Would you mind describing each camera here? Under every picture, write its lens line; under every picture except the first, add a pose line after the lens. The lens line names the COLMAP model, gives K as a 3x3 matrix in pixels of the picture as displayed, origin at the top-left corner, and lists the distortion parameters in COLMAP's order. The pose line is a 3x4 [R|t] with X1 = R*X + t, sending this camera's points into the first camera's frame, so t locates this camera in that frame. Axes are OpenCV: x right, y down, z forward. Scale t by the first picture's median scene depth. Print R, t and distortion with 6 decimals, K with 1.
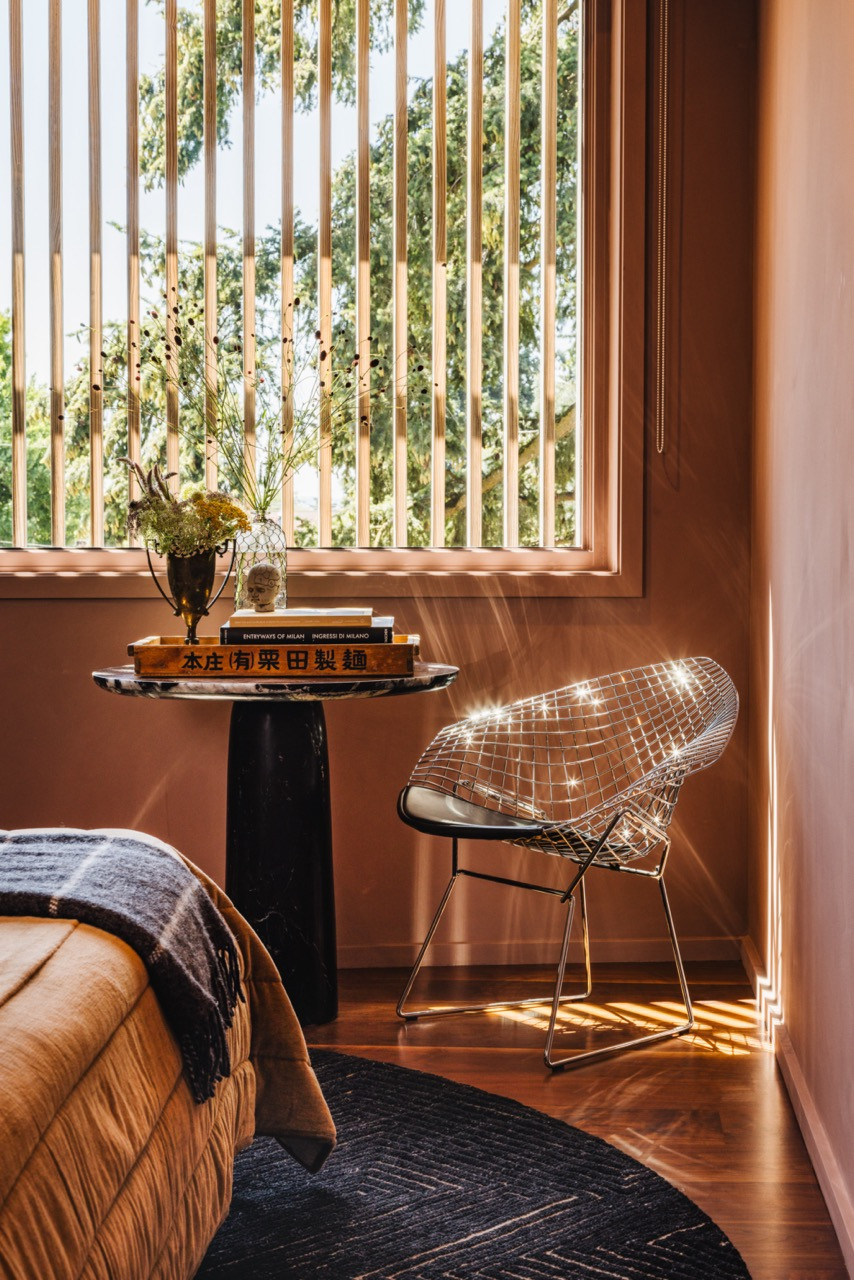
lens RADIAL K [[2063.2, 0, 435.7], [0, 2063.2, 666.5], [0, 0, 1]] dist [0.049745, 0.000000]
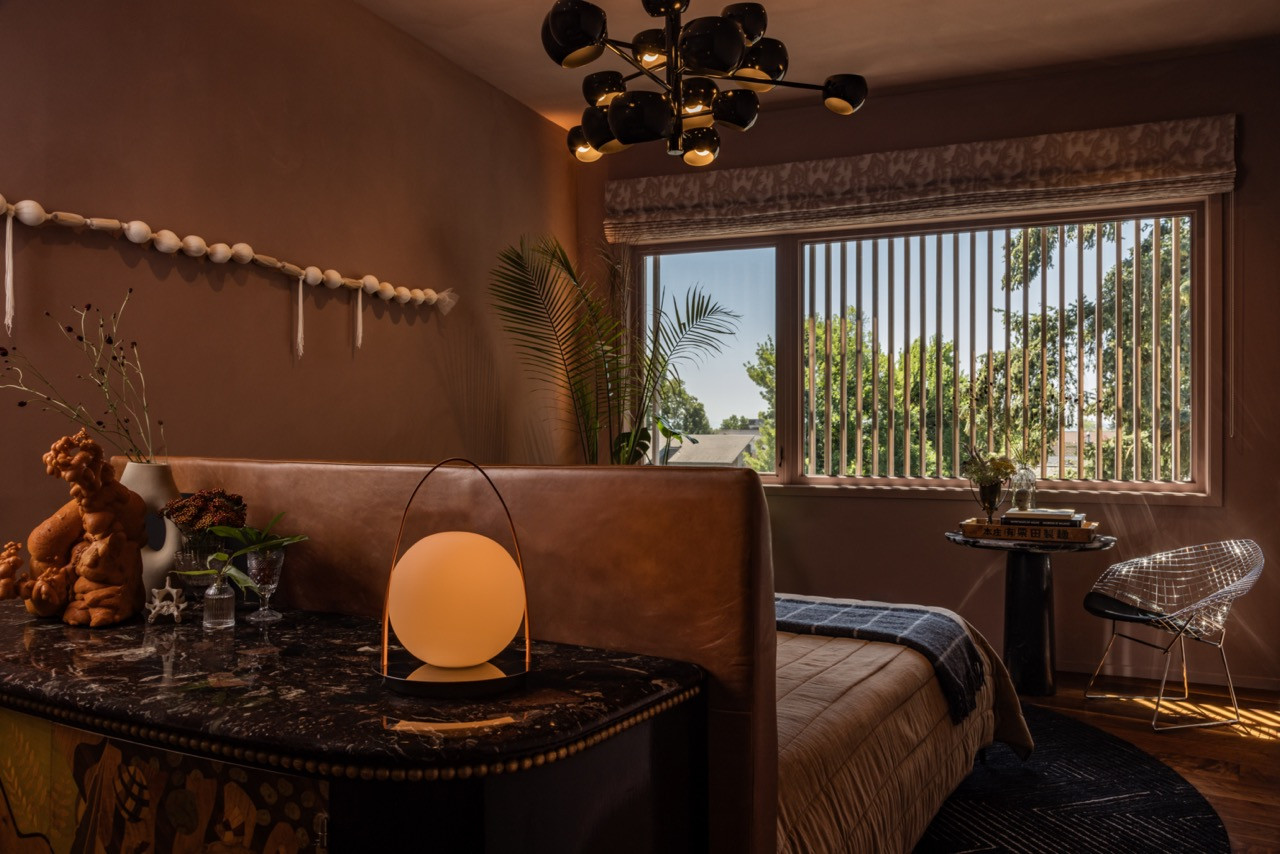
lens RADIAL K [[996.9, 0, 643.2], [0, 996.9, 429.4], [0, 0, 1]] dist [-0.012627, 0.012330]
pose [[0.862681, -0.002152, -0.505744, 0.112895], [-0.025912, 0.998490, -0.048448, -0.052029], [0.505084, 0.054900, 0.861322, -0.165550]]
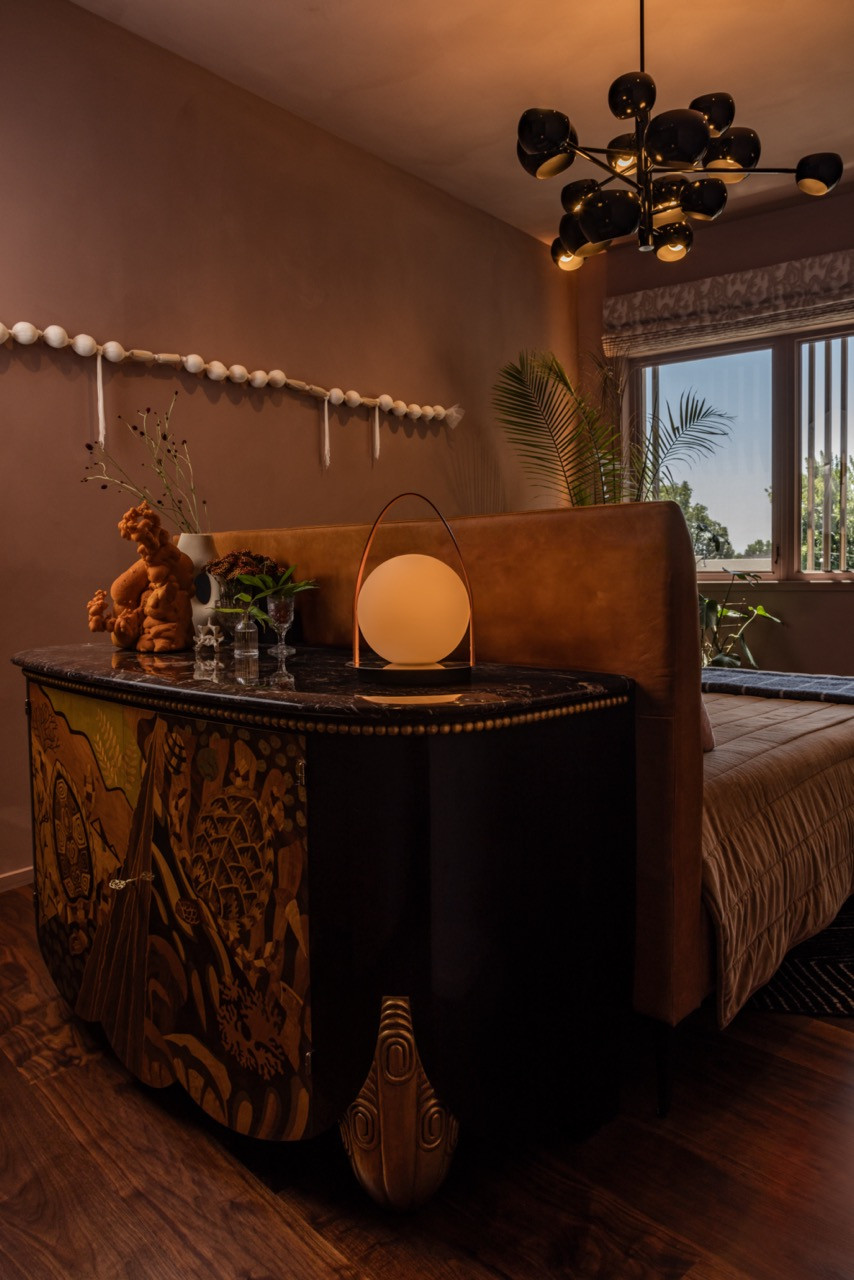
lens RADIAL K [[934.8, 0, 425.8], [0, 934.8, 640.6], [0, 0, 1]] dist [-0.039988, 0.010746]
pose [[0.699116, 0.033735, -0.714212, 0.183129], [-0.016114, 0.999376, 0.031431, 0.005383], [0.714827, -0.010465, 0.699223, -0.168334]]
